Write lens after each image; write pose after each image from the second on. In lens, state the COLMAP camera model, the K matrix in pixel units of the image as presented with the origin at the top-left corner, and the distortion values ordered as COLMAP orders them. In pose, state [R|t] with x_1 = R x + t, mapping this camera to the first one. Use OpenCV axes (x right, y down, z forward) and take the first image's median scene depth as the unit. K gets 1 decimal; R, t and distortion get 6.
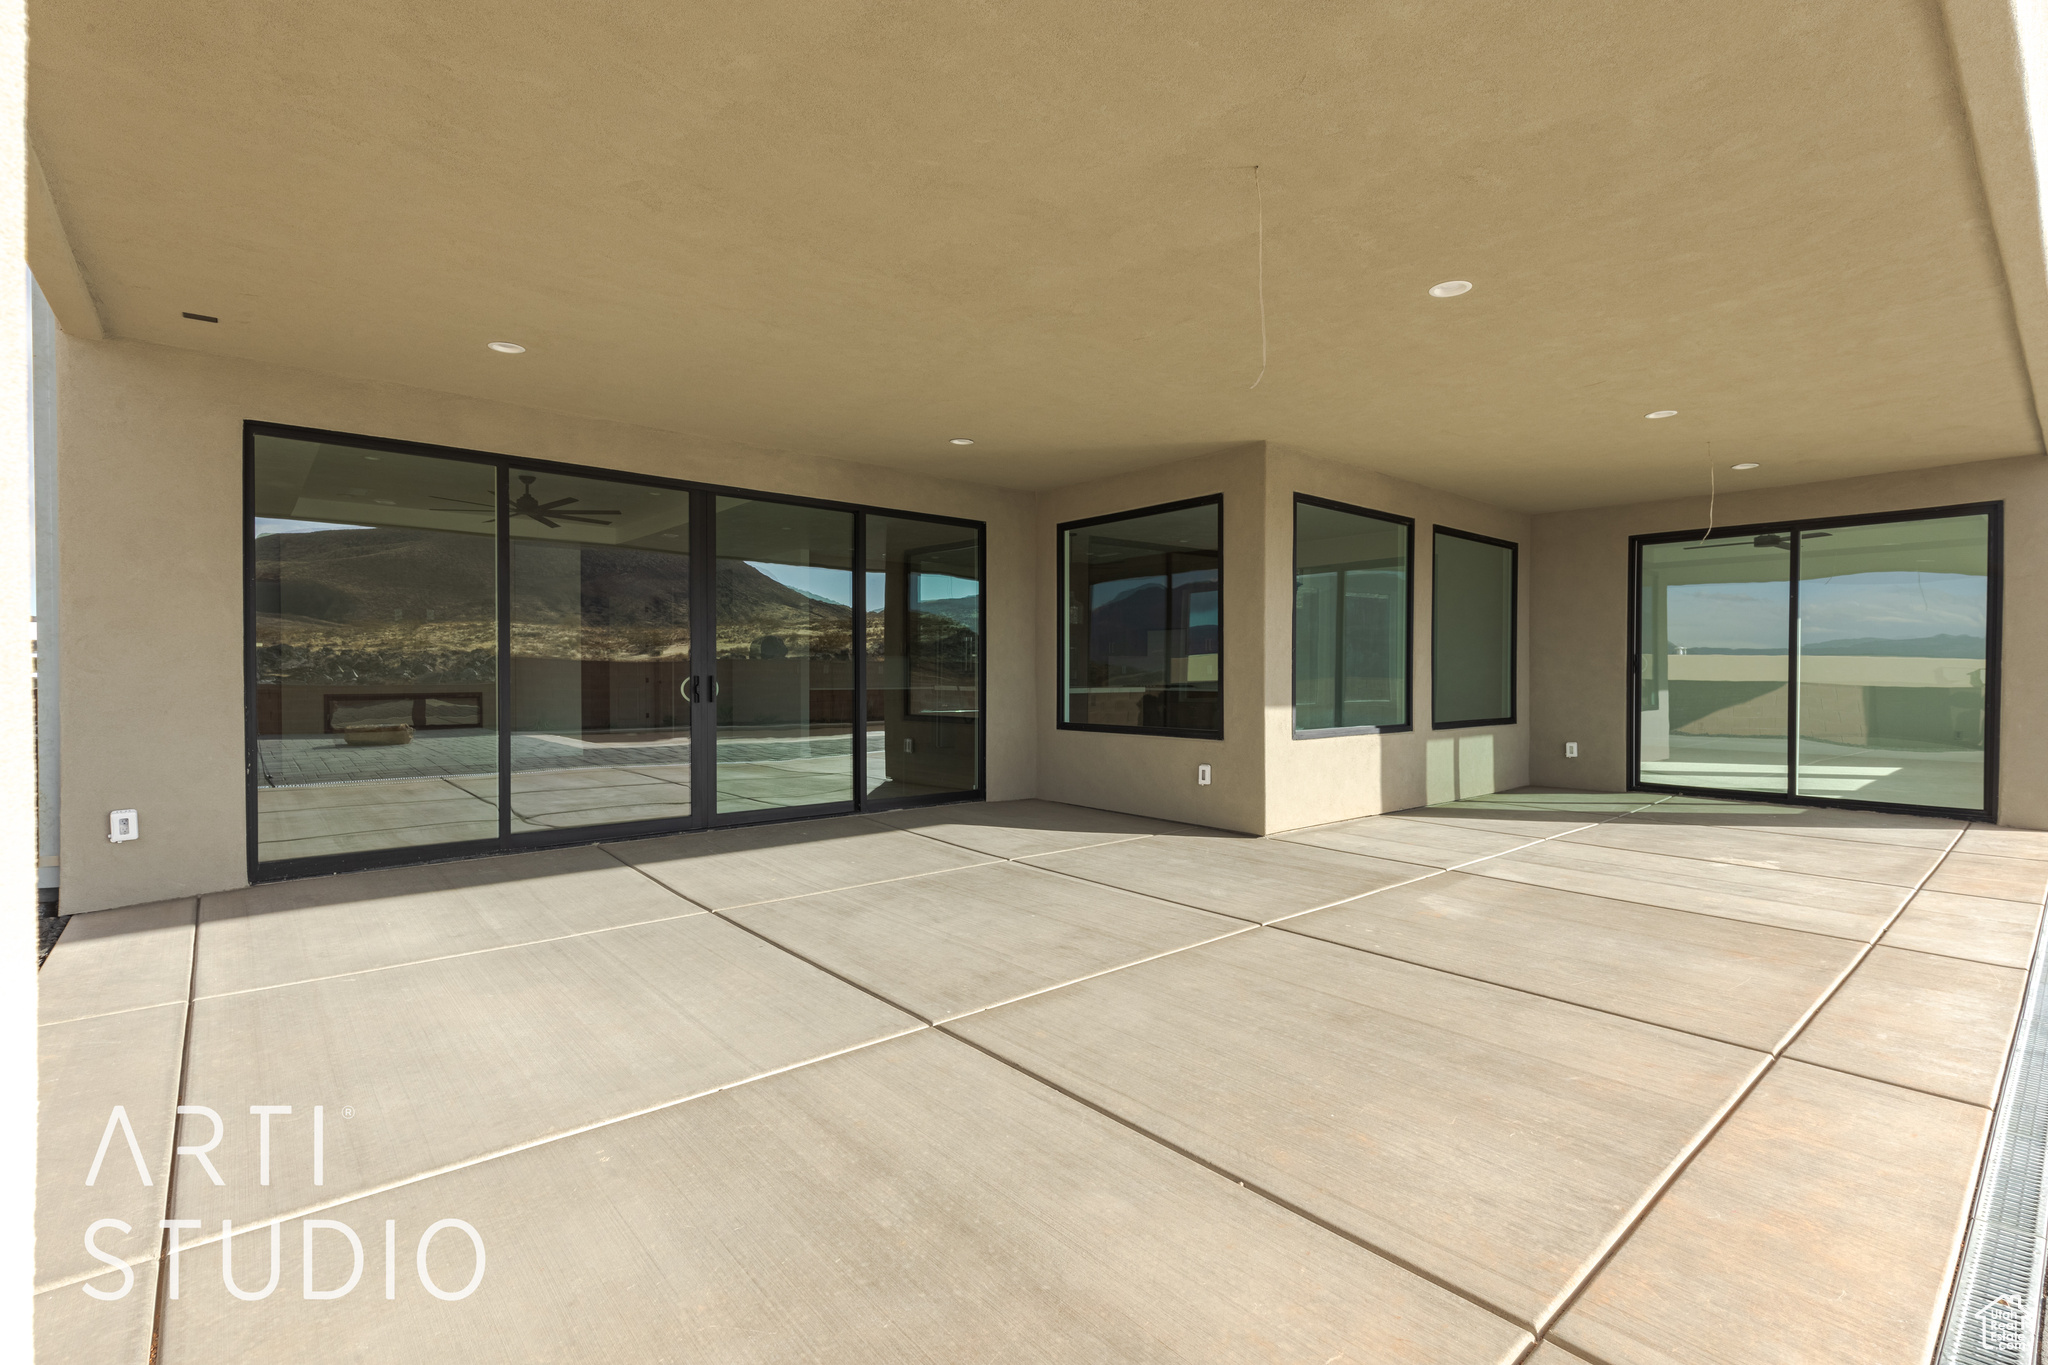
lens RADIAL K [[918.2, 0, 1024.0], [0, 918.2, 682.5], [0, 0, 1]] dist [0.001987, 0.000175]
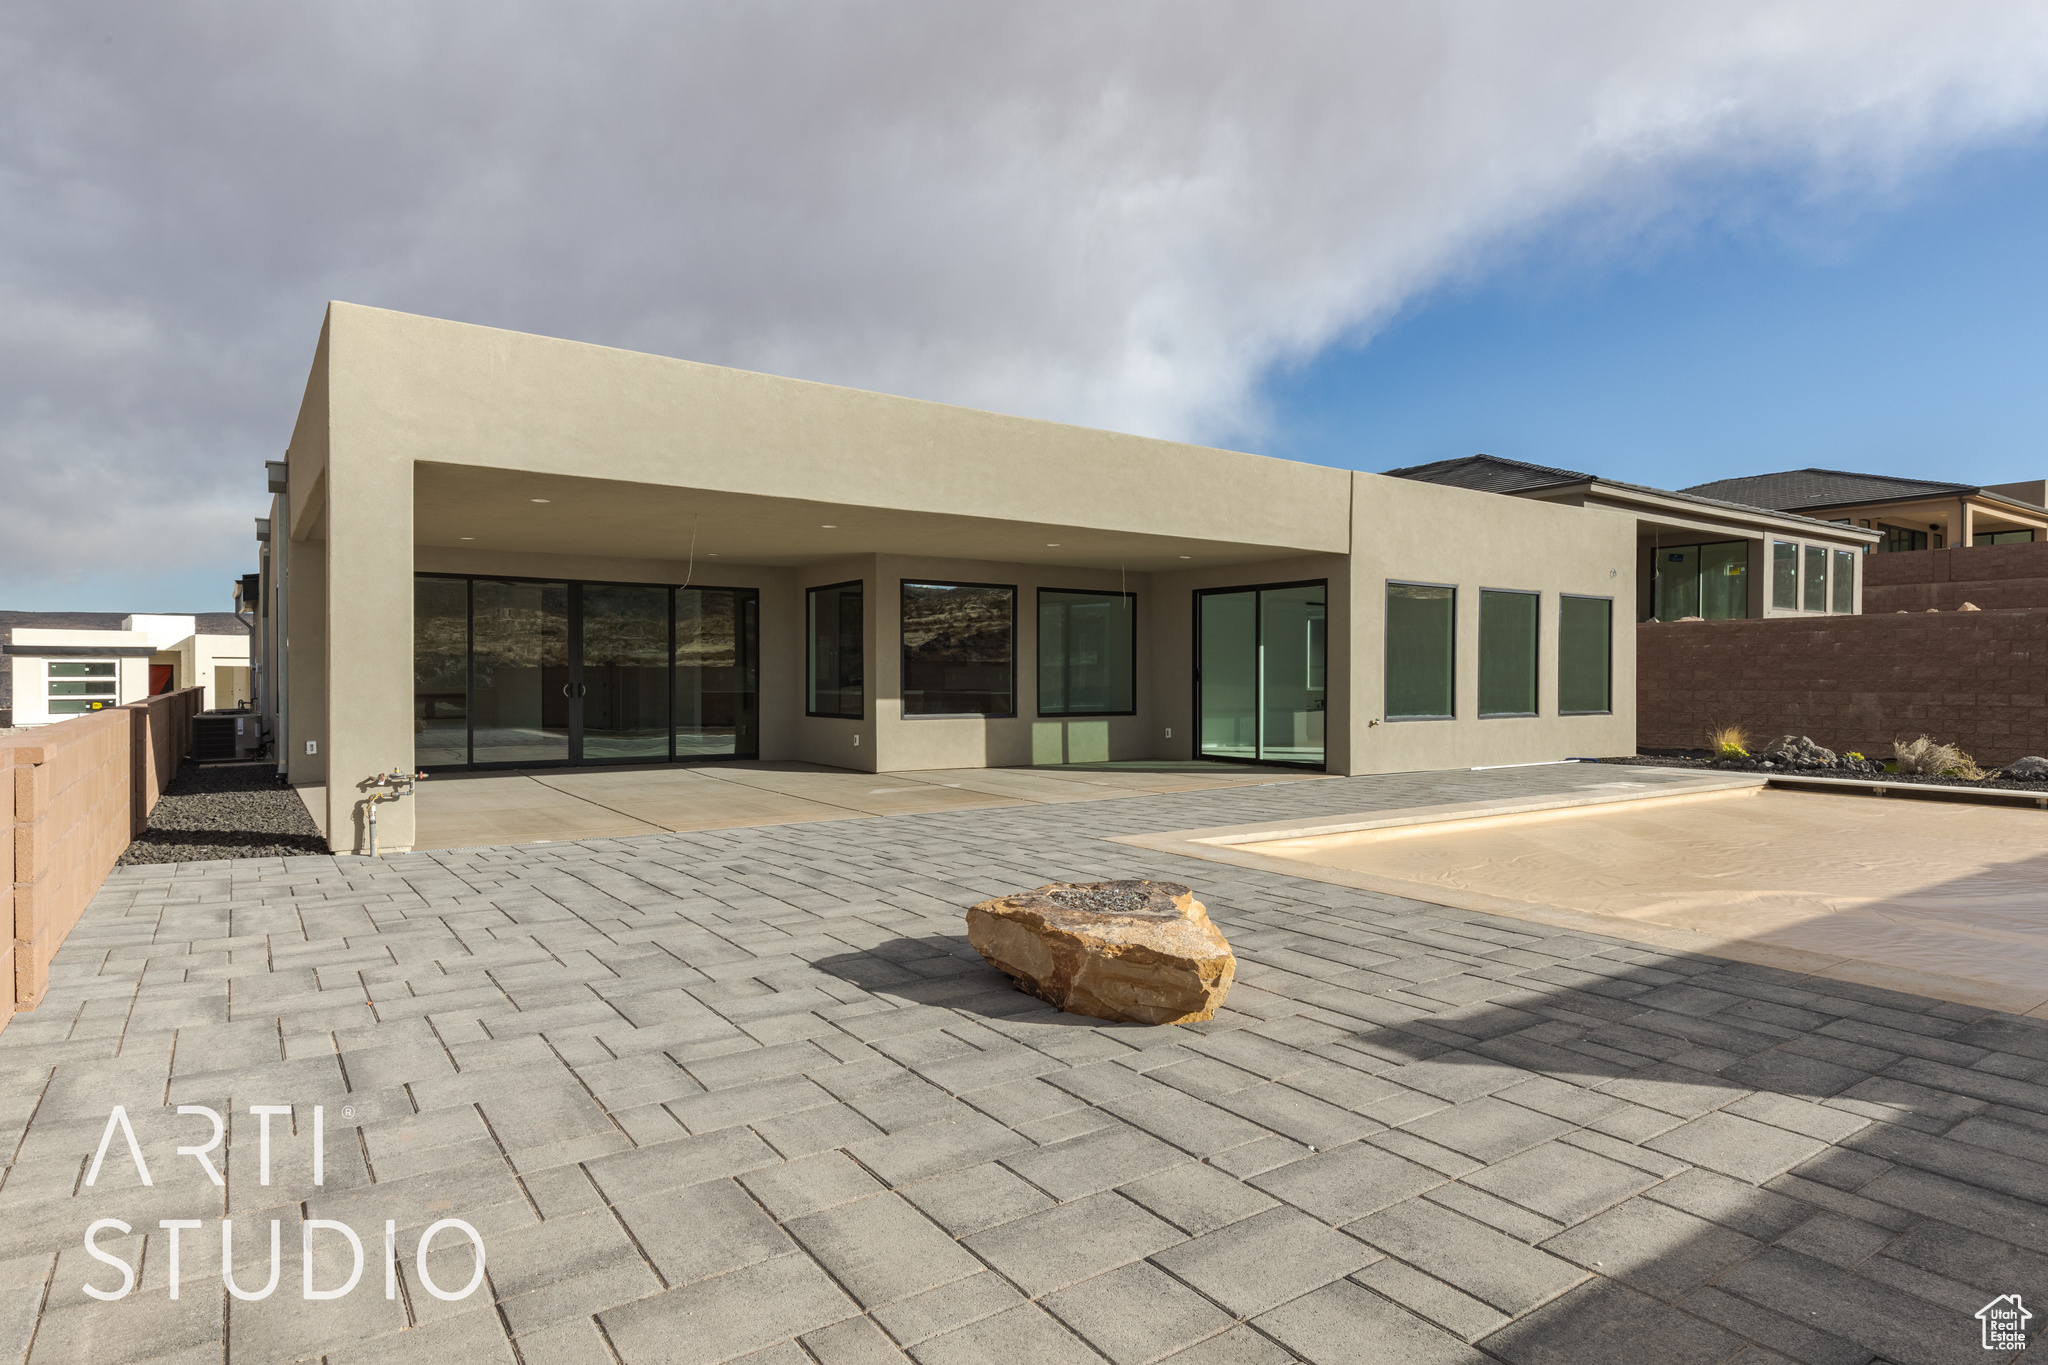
lens RADIAL K [[1130.8, 0, 1024.0], [0, 1130.8, 682.5], [0, 0, 1]] dist [0.000334, -0.000026]
pose [[0.995252, 0.000836, -0.097328, 0.628464], [-0.001229, 0.999991, -0.003979, -0.000270], [0.097324, 0.004079, 0.995244, -0.959661]]
